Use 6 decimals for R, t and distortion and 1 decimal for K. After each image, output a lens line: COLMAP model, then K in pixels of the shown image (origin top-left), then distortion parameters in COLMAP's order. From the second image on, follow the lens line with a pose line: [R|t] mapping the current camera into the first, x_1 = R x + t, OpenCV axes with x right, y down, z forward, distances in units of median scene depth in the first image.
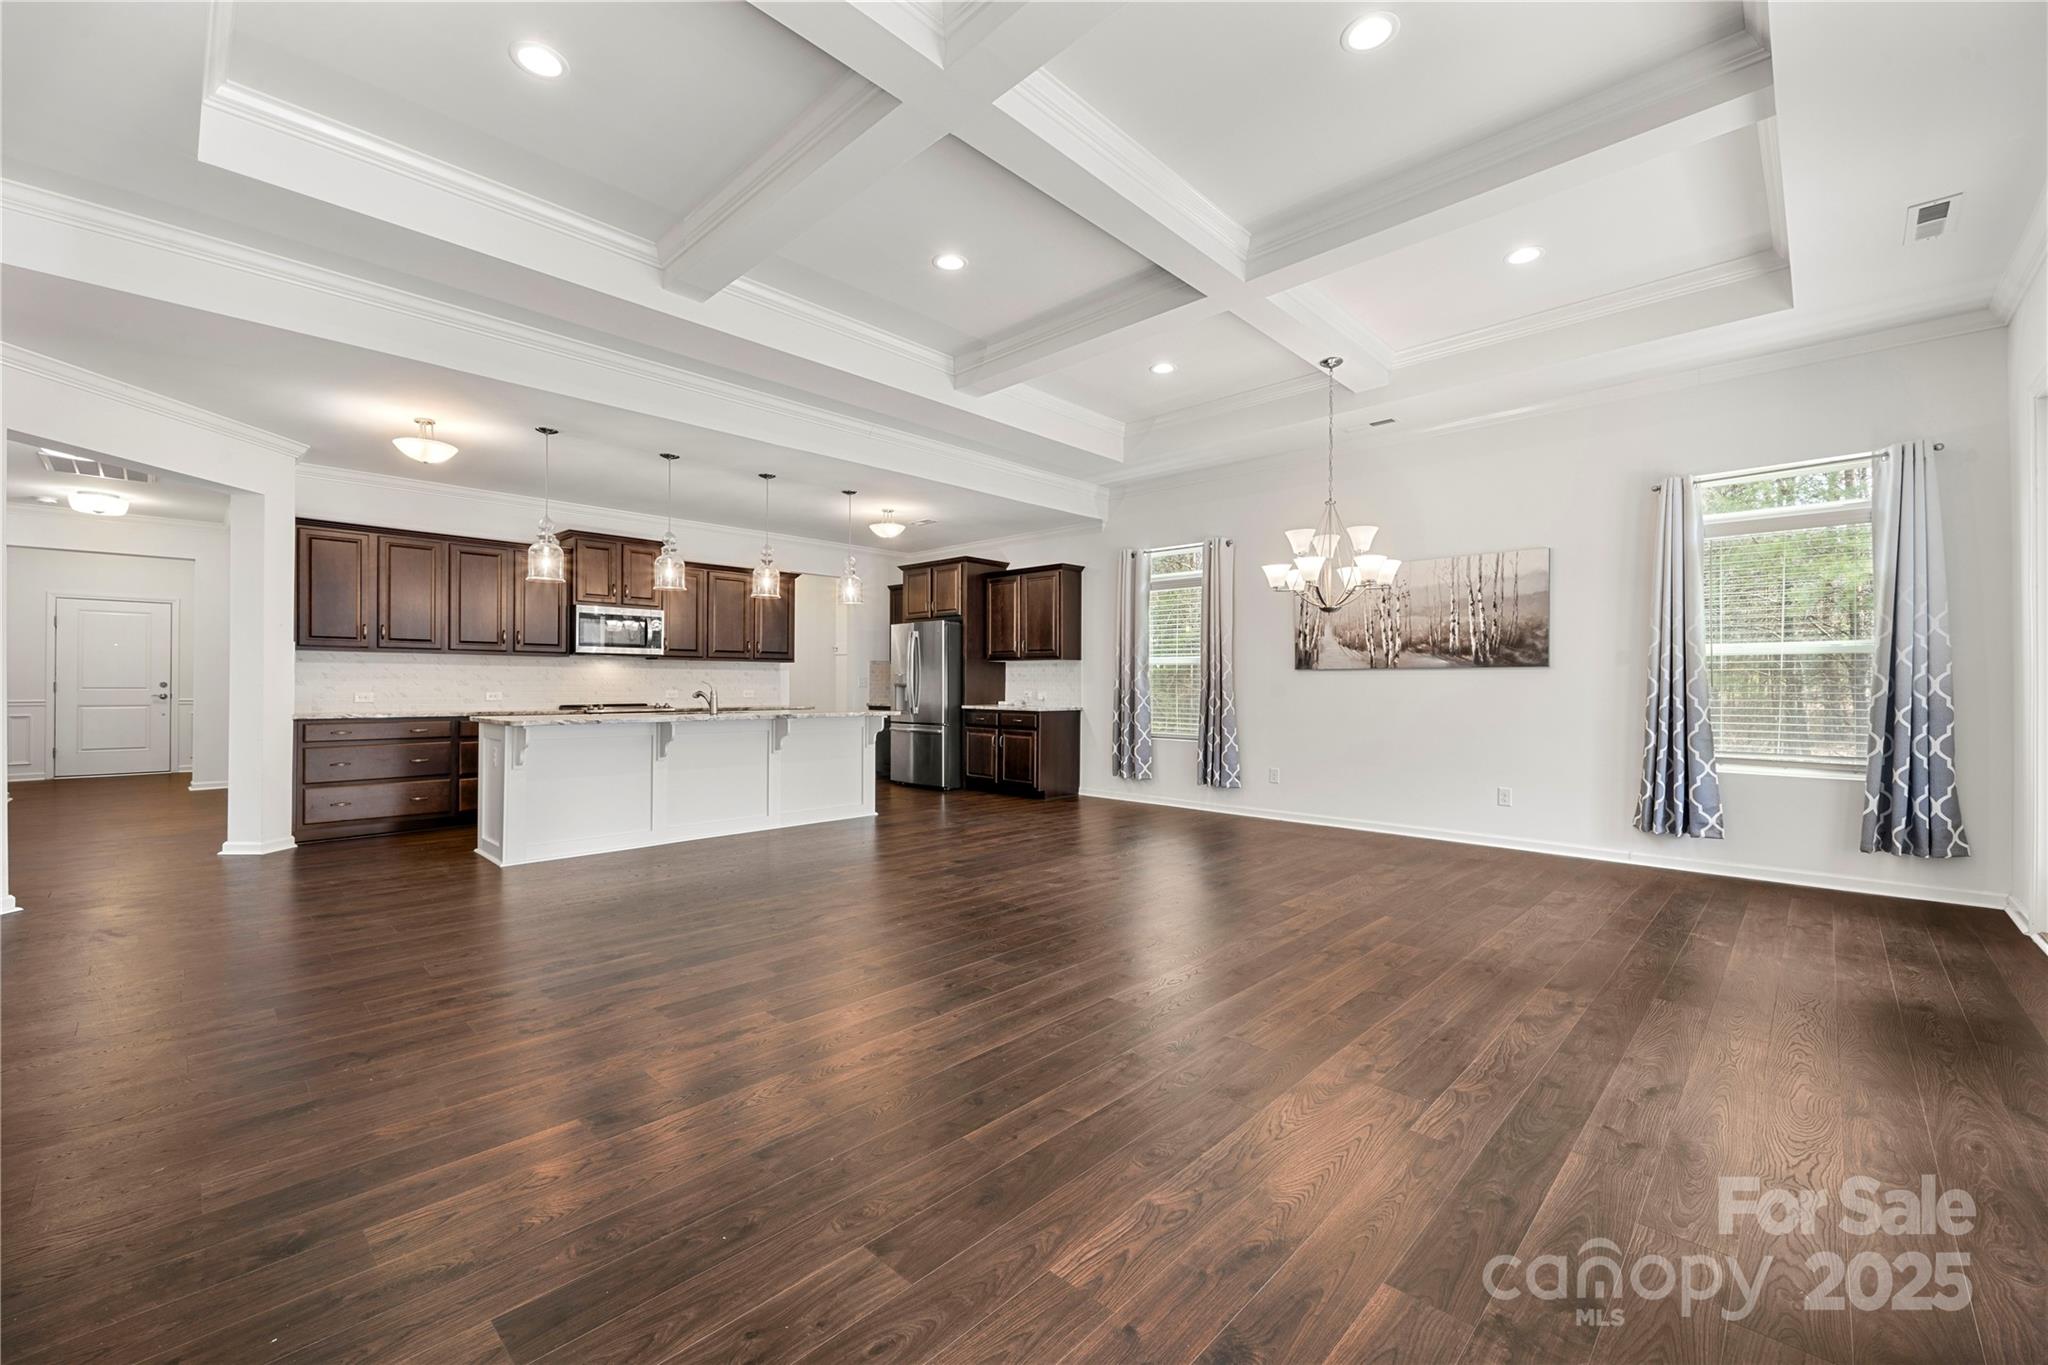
lens RADIAL K [[805.8, 0, 1022.3], [0, 805.8, 690.0], [0, 0, 1]] dist [-0.006109, -0.000358]
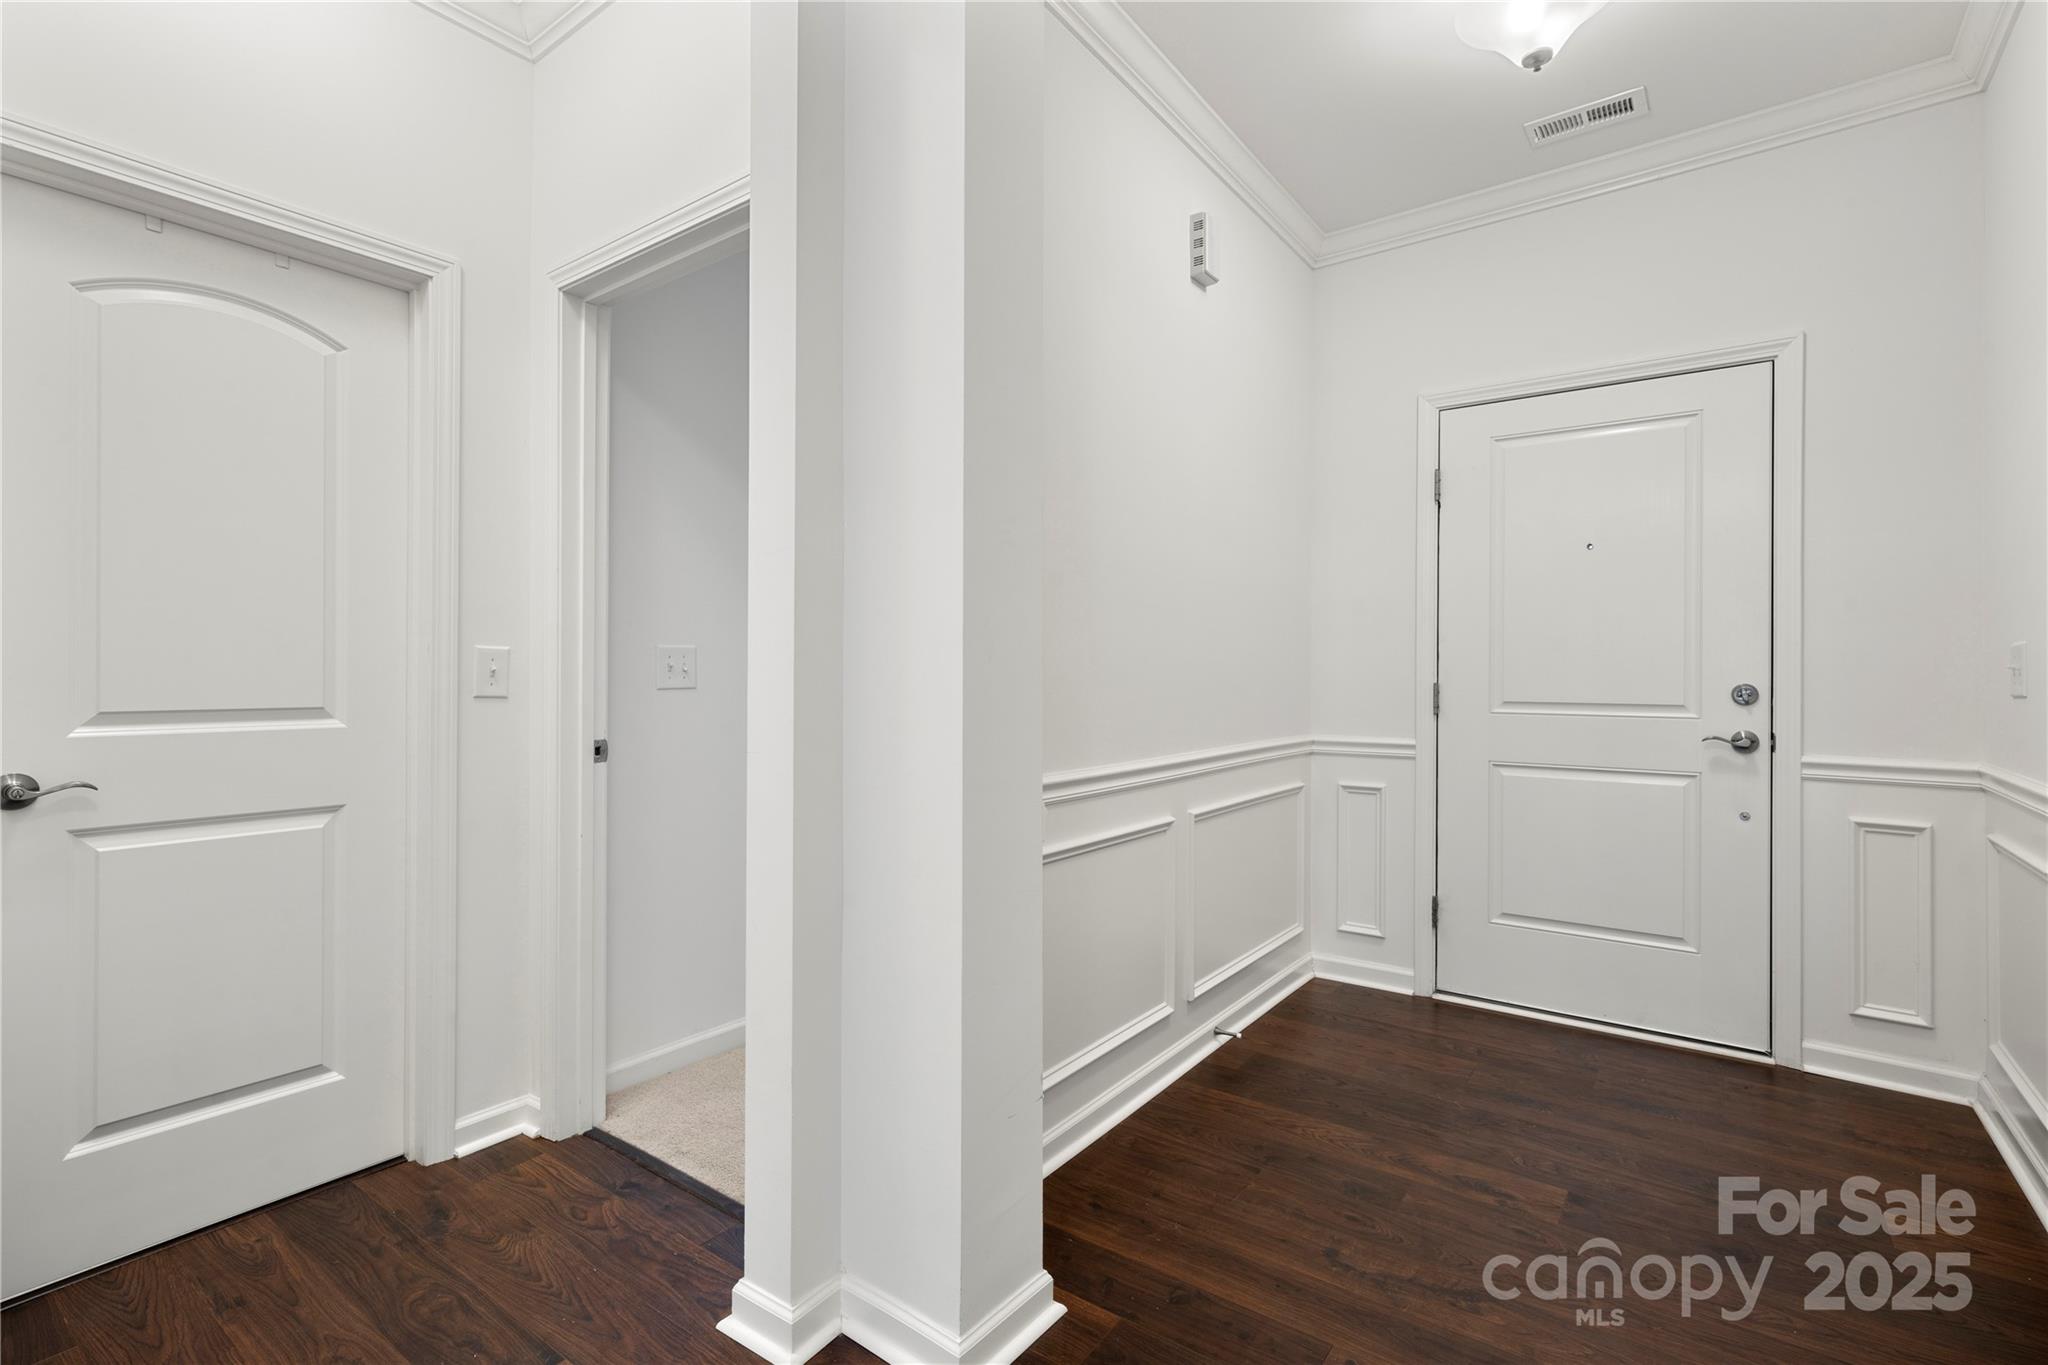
lens RADIAL K [[924.8, 0, 1026.4], [0, 924.8, 669.3], [0, 0, 1]] dist [0.003587, 0.000117]
pose [[0.108056, -0.012655, -0.994064, -1.287098], [-0.005452, 0.999896, -0.013322, -0.014576], [0.994130, 0.006859, 0.107975, 1.184759]]
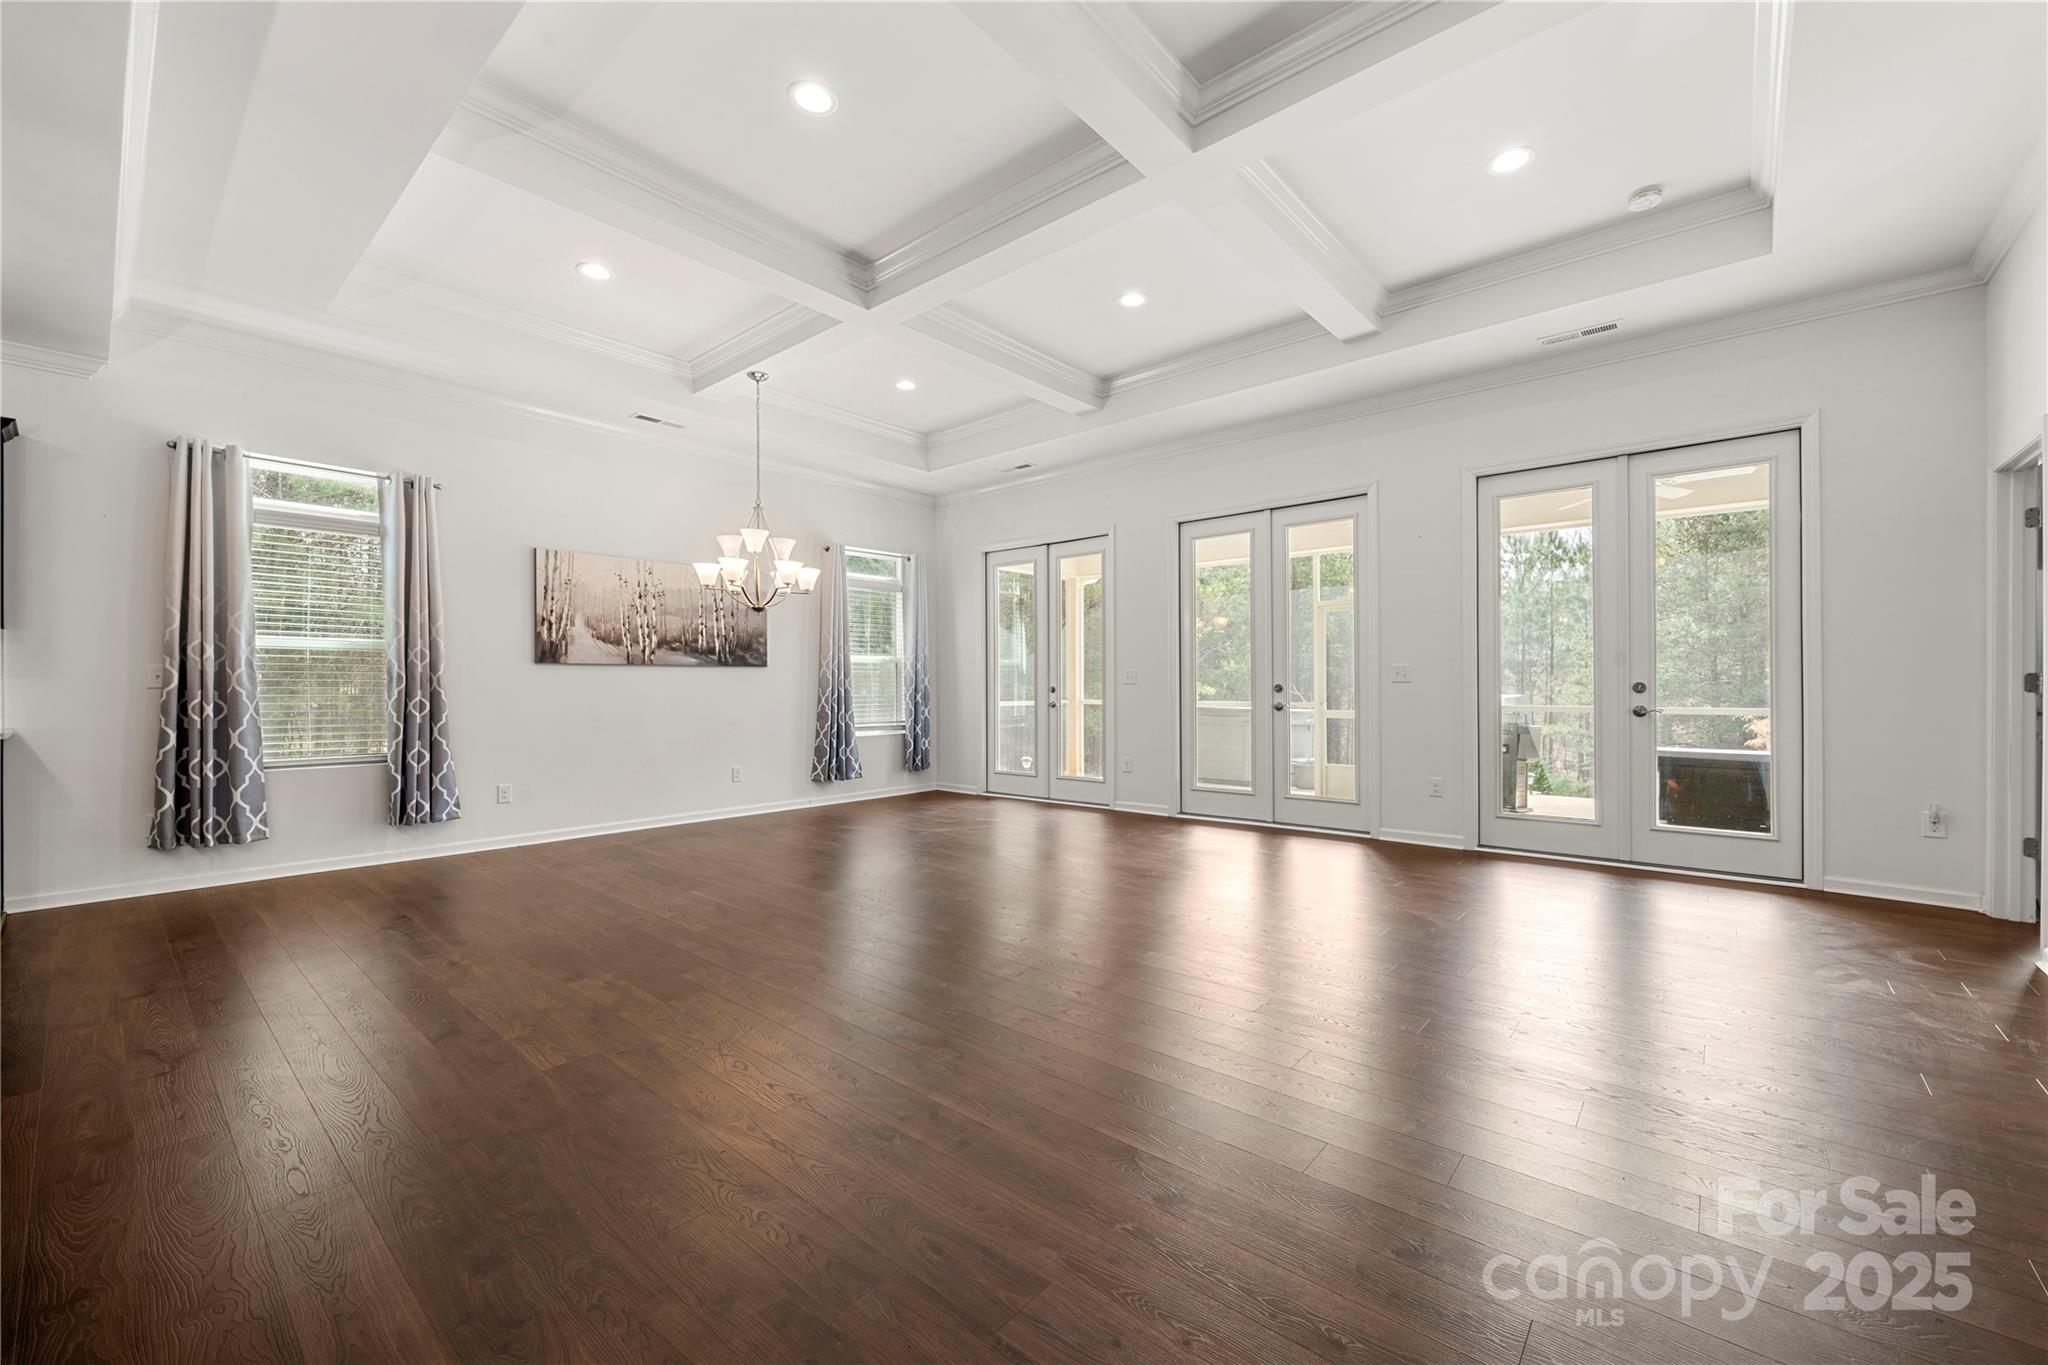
lens RADIAL K [[805.8, 0, 1024.2], [0, 805.8, 682.4], [0, 0, 1]] dist [-0.006109, -0.000358]
pose [[-0.049046, -0.001799, 0.998795, -0.563415], [0.003175, 0.999993, 0.001957, -0.005181], [-0.998791, 0.003267, -0.049040, 0.571140]]
